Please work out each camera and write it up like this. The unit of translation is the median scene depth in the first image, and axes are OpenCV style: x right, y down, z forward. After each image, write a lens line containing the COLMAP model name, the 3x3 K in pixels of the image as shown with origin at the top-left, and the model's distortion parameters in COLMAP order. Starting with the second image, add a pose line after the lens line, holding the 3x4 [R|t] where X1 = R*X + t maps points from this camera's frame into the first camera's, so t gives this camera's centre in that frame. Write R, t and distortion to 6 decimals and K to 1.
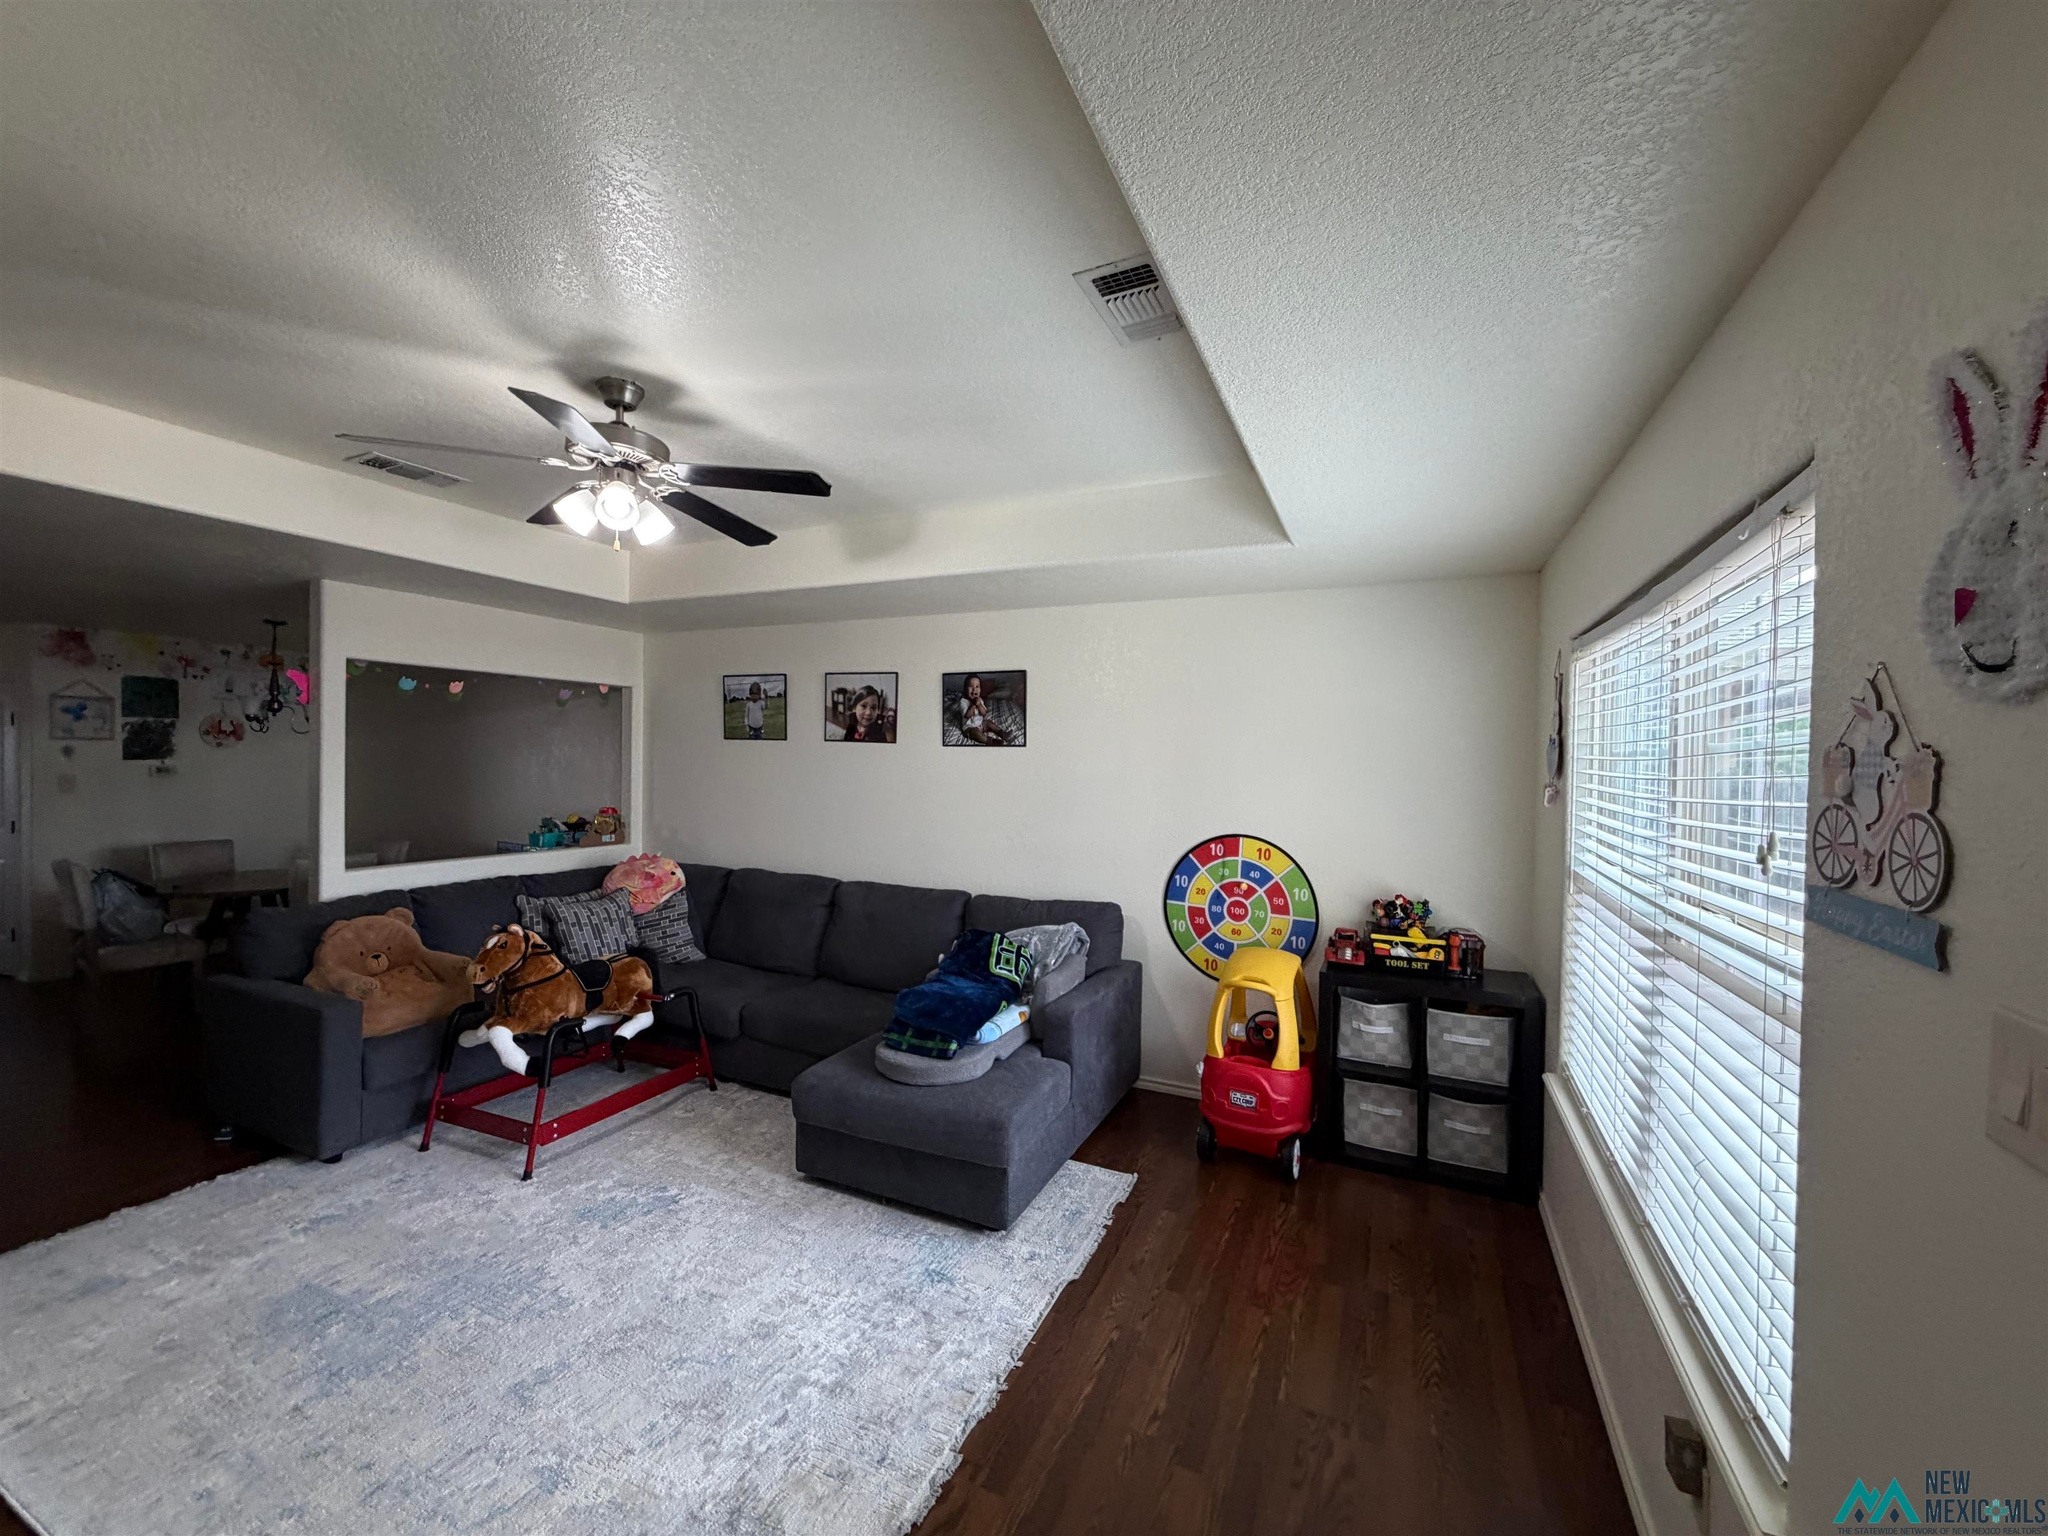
lens RADIAL K [[814.2, 0, 1015.4], [0, 814.2, 769.7], [0, 0, 1]] dist [0.000811, -0.000070]
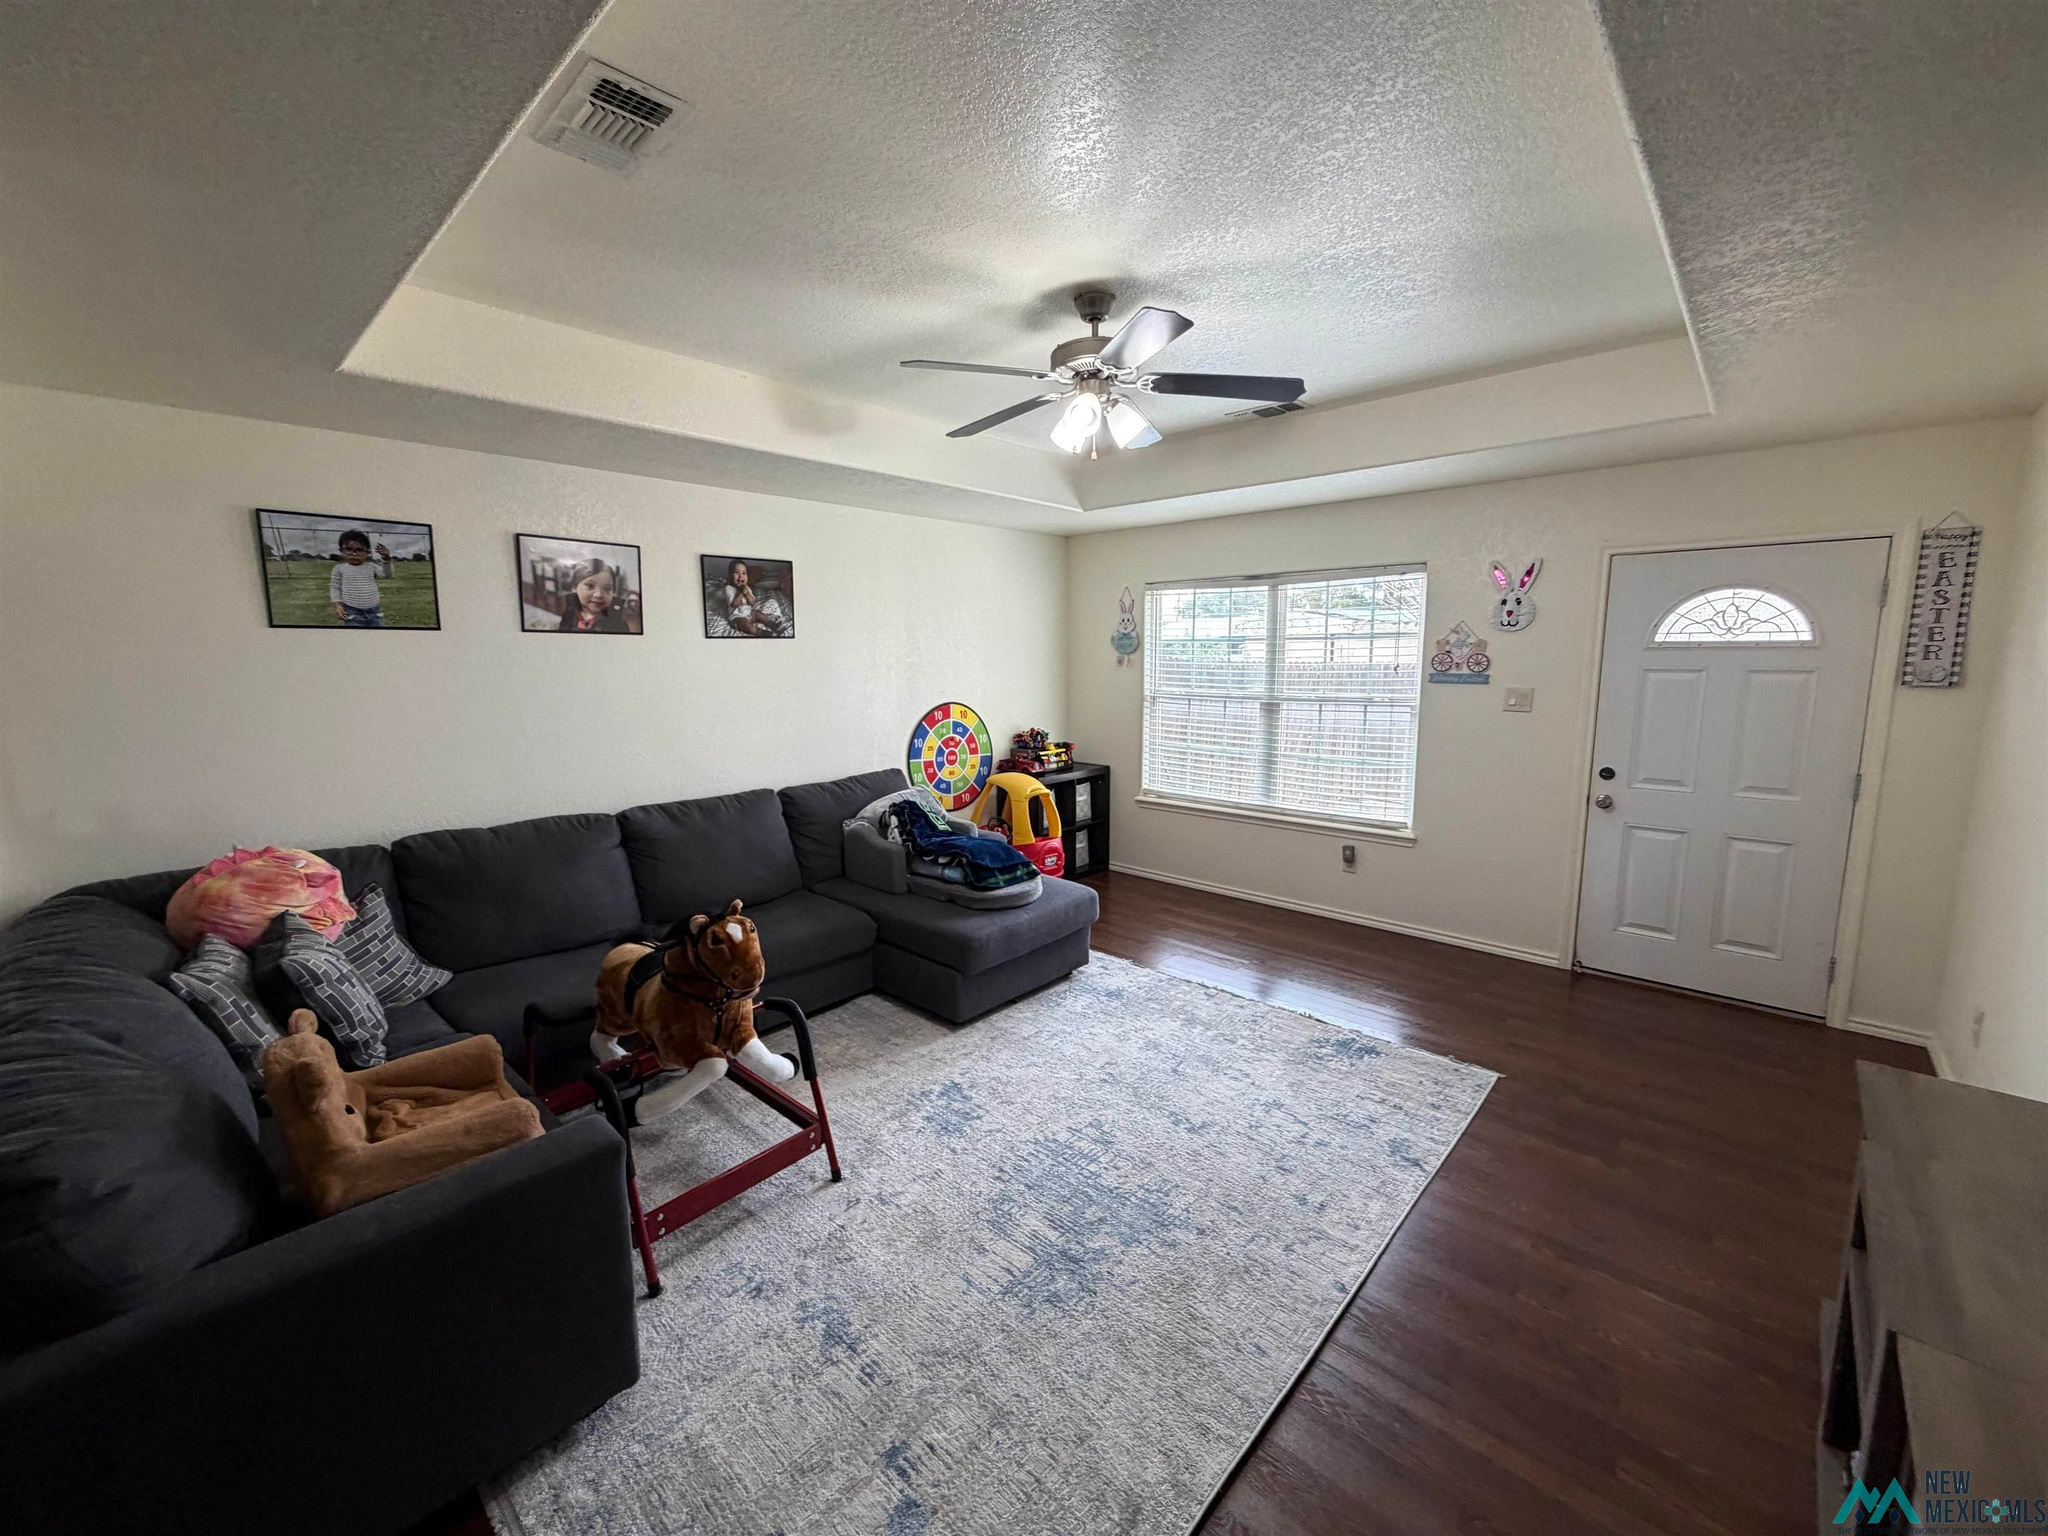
lens RADIAL K [[814.2, 0, 1015.4], [0, 814.2, 769.7], [0, 0, 1]] dist [0.000811, -0.000070]
pose [[0.315466, -0.159181, 0.935491, -0.879036], [0.024596, 0.986871, 0.159629, -0.021665], [-0.948618, -0.027348, 0.315239, 0.411546]]
